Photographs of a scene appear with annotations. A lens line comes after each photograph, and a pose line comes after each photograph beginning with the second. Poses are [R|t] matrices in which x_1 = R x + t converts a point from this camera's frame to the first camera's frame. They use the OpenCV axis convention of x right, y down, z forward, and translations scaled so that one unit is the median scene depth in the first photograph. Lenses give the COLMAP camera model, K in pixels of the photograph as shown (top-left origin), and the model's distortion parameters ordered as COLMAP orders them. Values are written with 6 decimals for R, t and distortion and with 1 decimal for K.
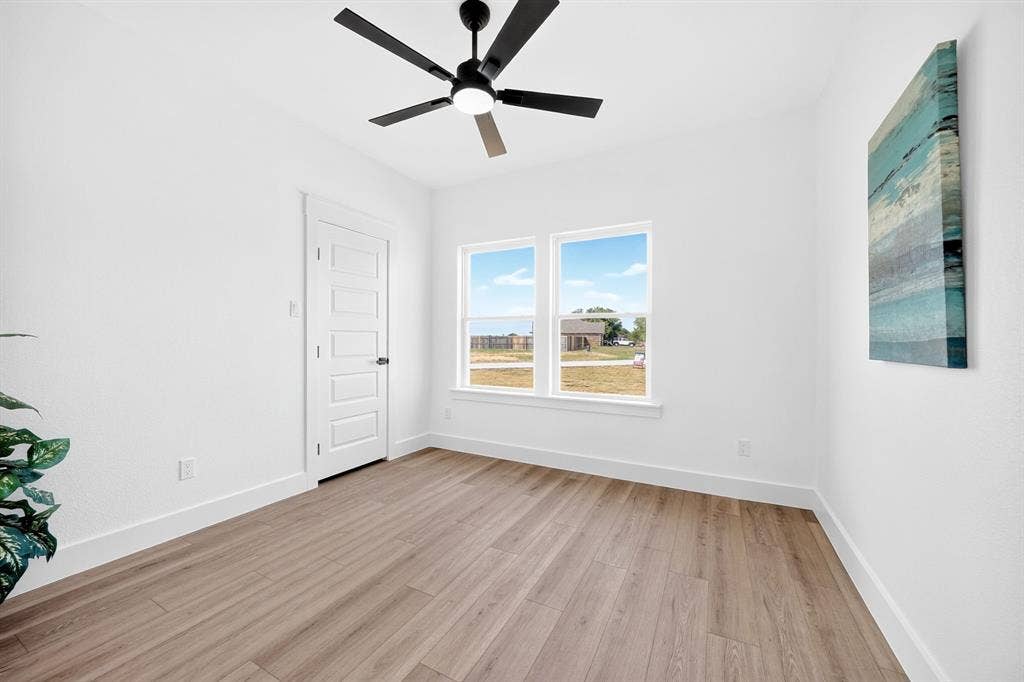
lens RADIAL K [[385.6, 0, 511.8], [0, 385.6, 338.2], [0, 0, 1]] dist [-0.005932, 0.000602]
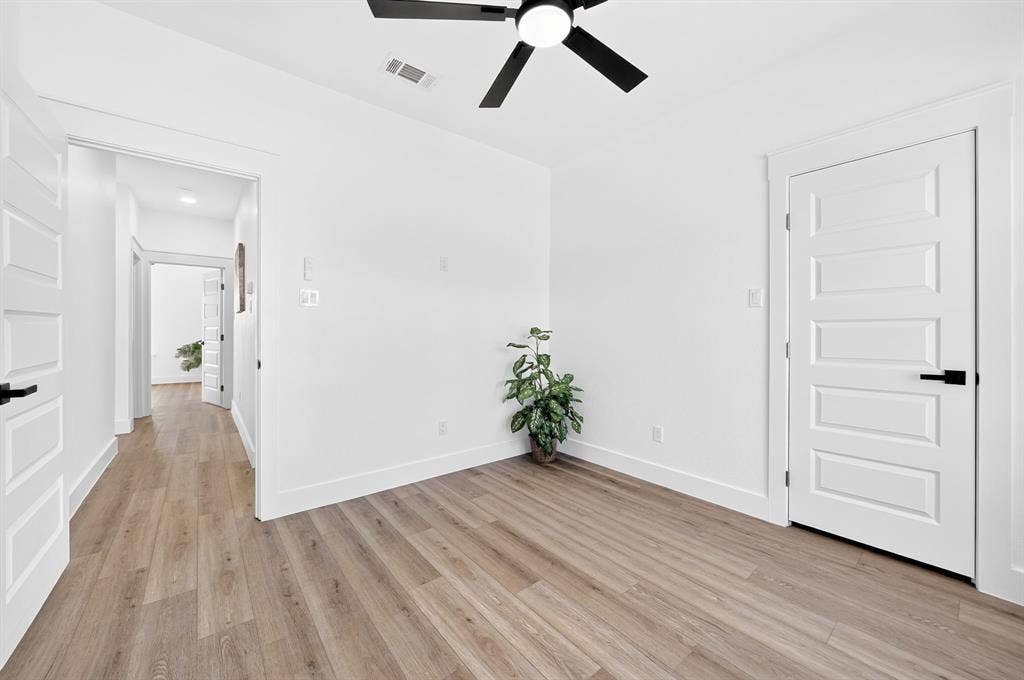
lens RADIAL K [[383.0, 0, 516.2], [0, 383.0, 334.0], [0, 0, 1]] dist [-0.008320, 0.000284]
pose [[-0.388778, -0.008417, -0.921293, 0.418122], [0.000758, 0.999955, -0.009455, 0.009291], [0.921331, -0.004374, -0.388755, 0.828872]]
